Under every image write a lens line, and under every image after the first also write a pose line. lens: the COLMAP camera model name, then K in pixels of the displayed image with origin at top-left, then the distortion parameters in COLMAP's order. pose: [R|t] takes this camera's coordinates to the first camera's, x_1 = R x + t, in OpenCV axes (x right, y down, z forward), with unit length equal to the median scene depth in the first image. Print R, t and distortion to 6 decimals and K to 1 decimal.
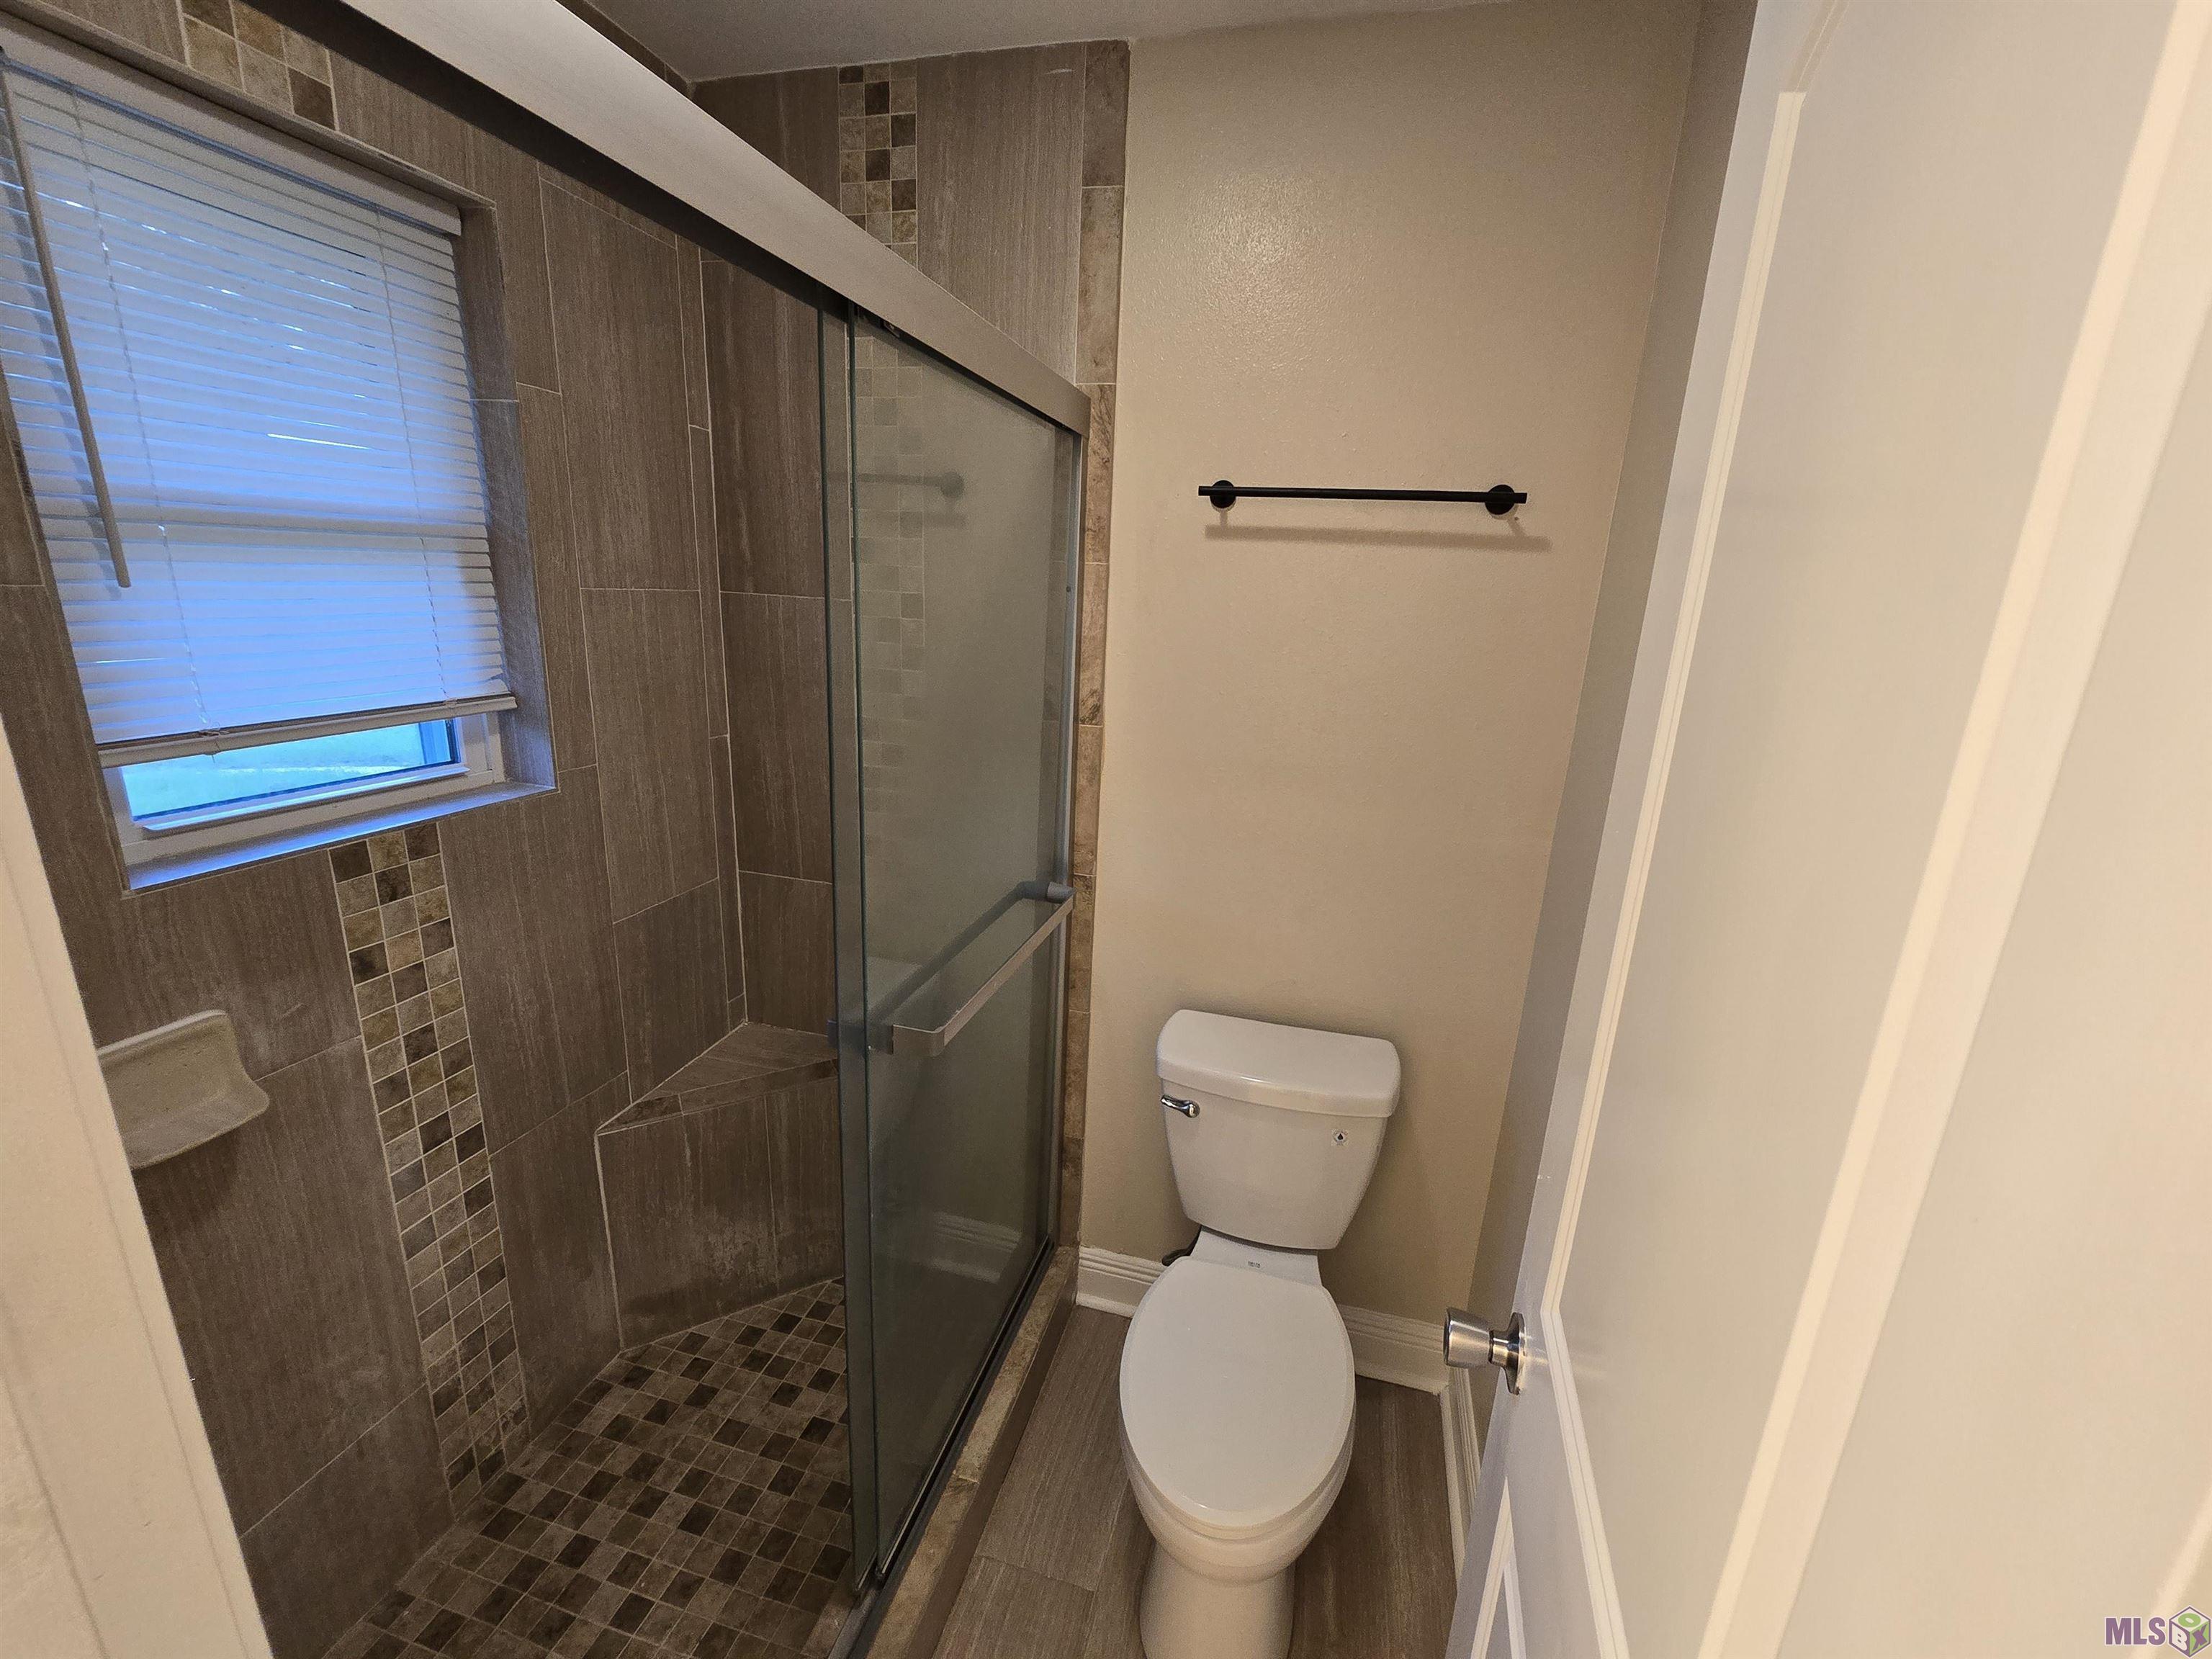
lens RADIAL K [[904.8, 0, 1111.9], [0, 904.8, 835.1], [0, 0, 1]] dist [-0.005001, 0.000710]
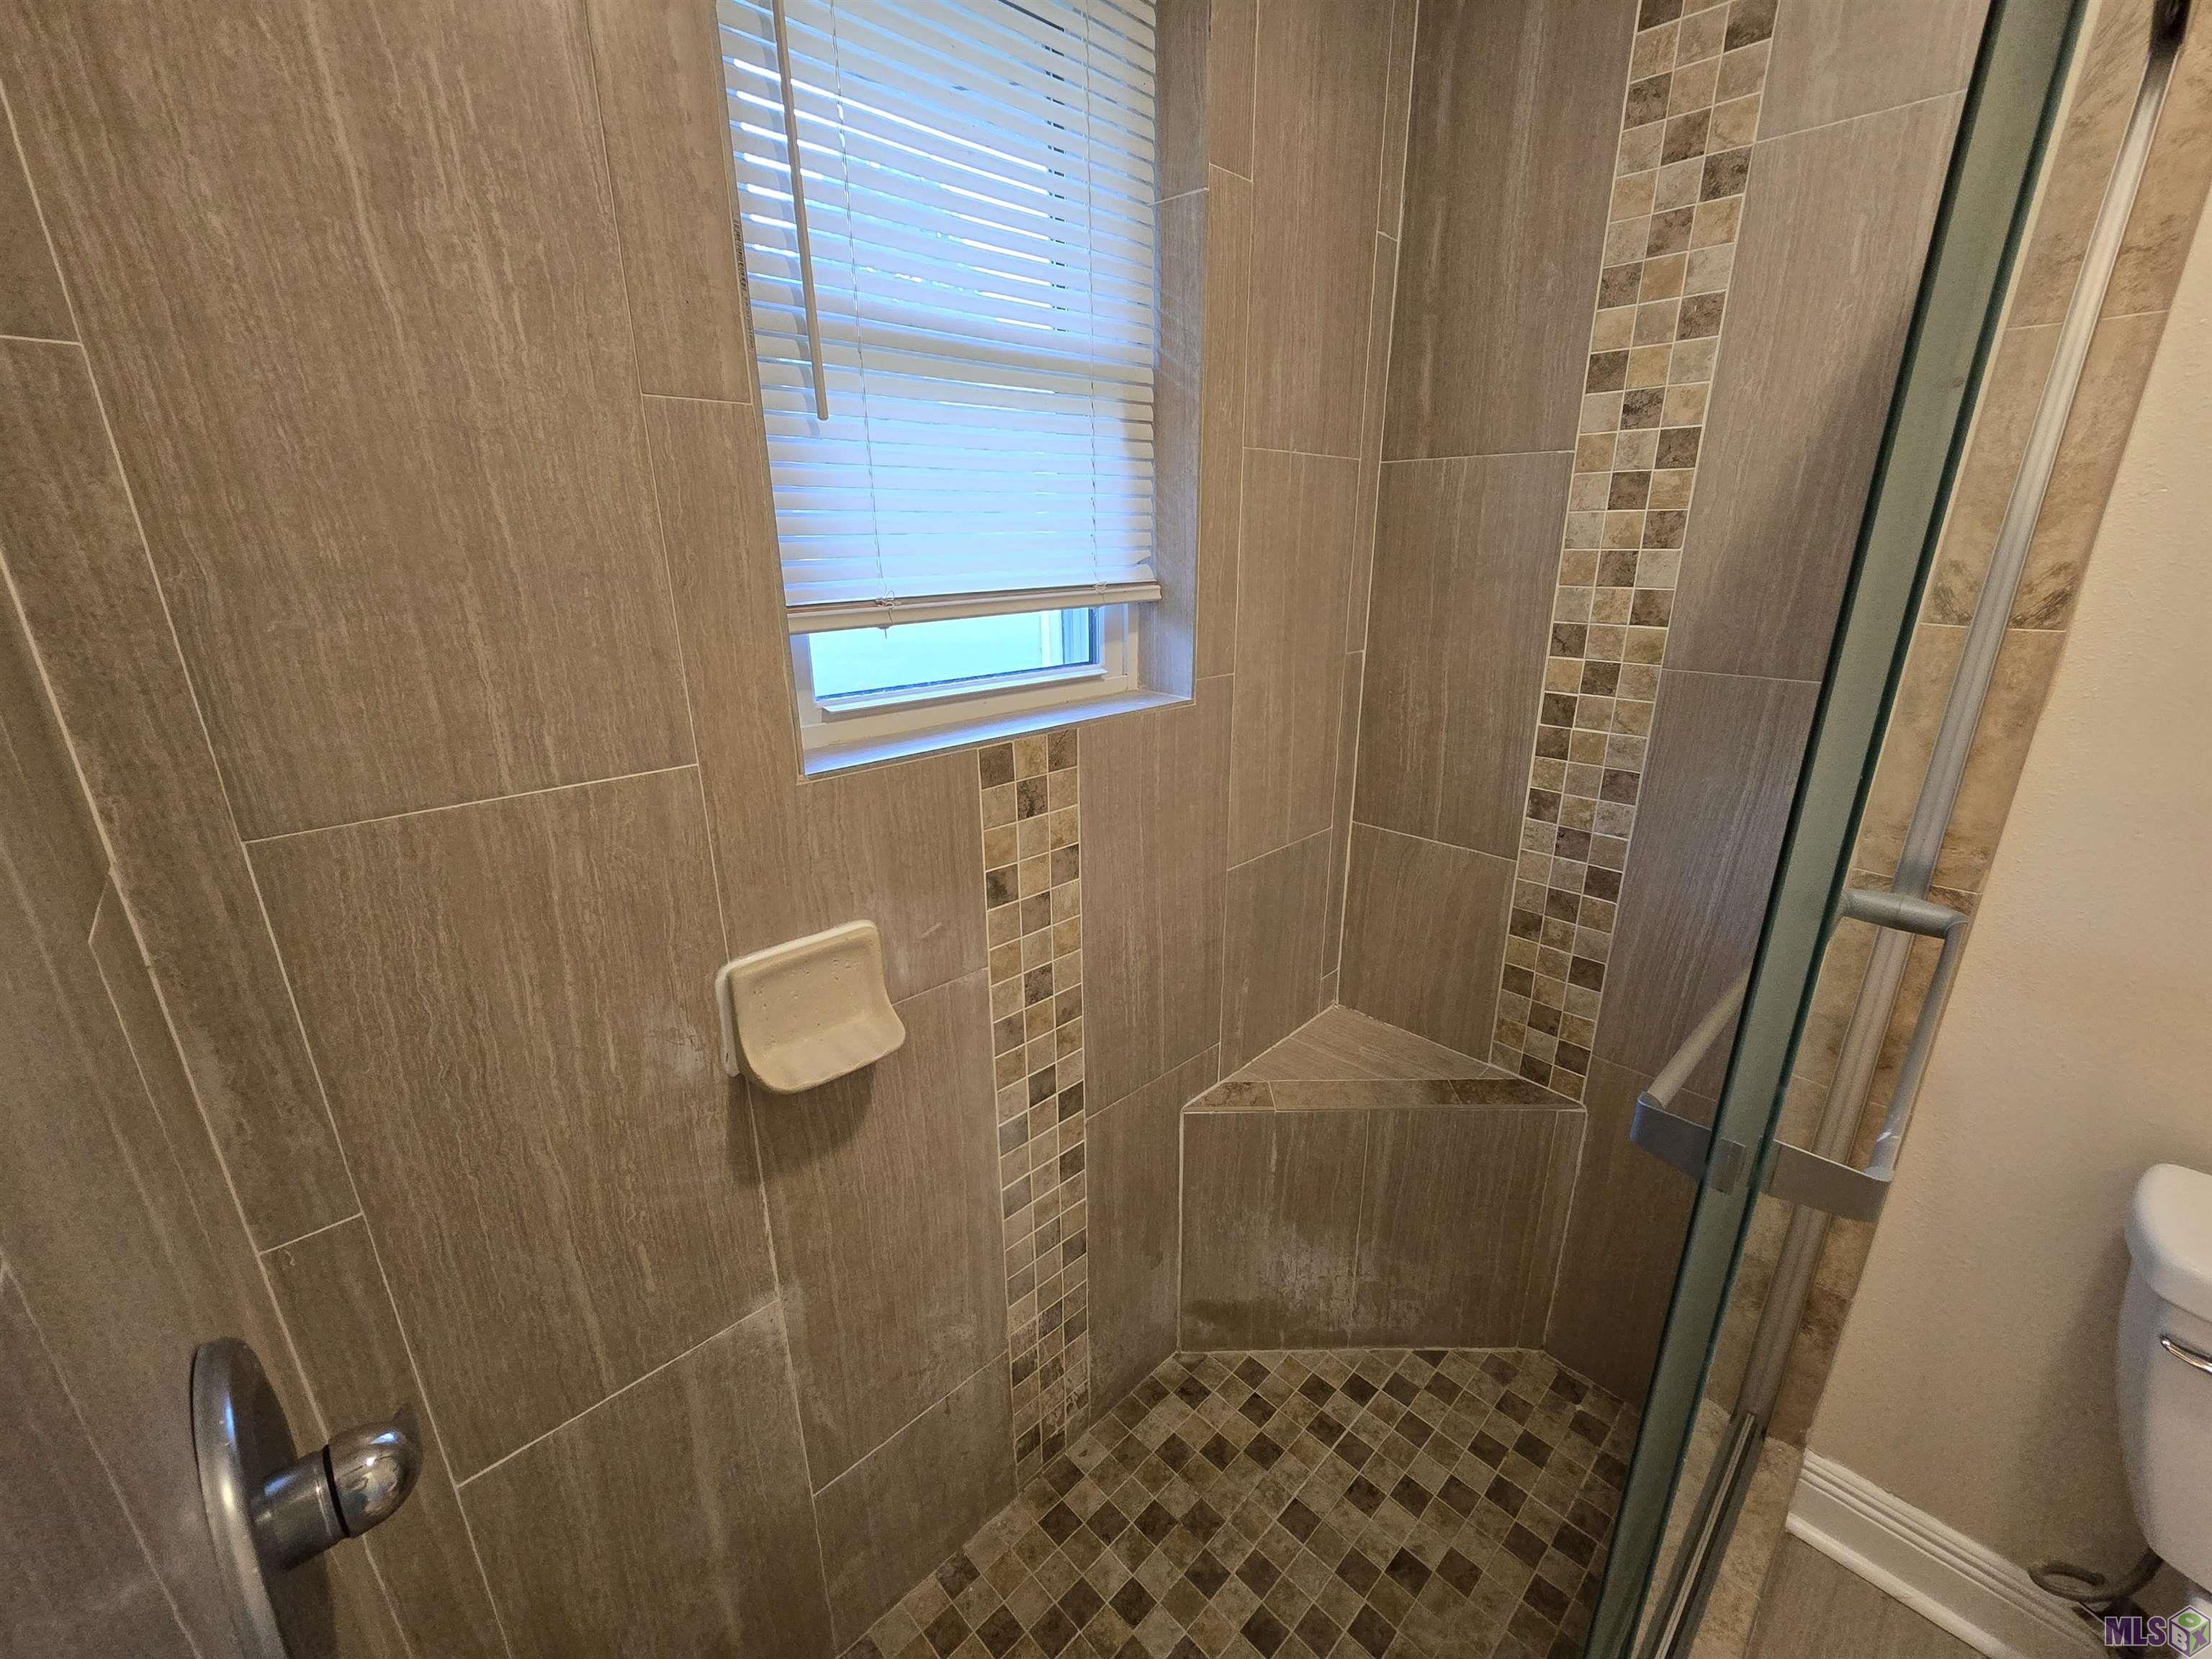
lens RADIAL K [[904.8, 0, 1107.7], [0, 904.8, 833.9], [0, 0, 1]] dist [-0.005001, 0.000710]
pose [[0.852952, 0.110229, -0.510219, -0.245068], [-0.088681, 0.993840, 0.066459, 0.021207], [0.514402, -0.011439, 0.857473, 0.253574]]
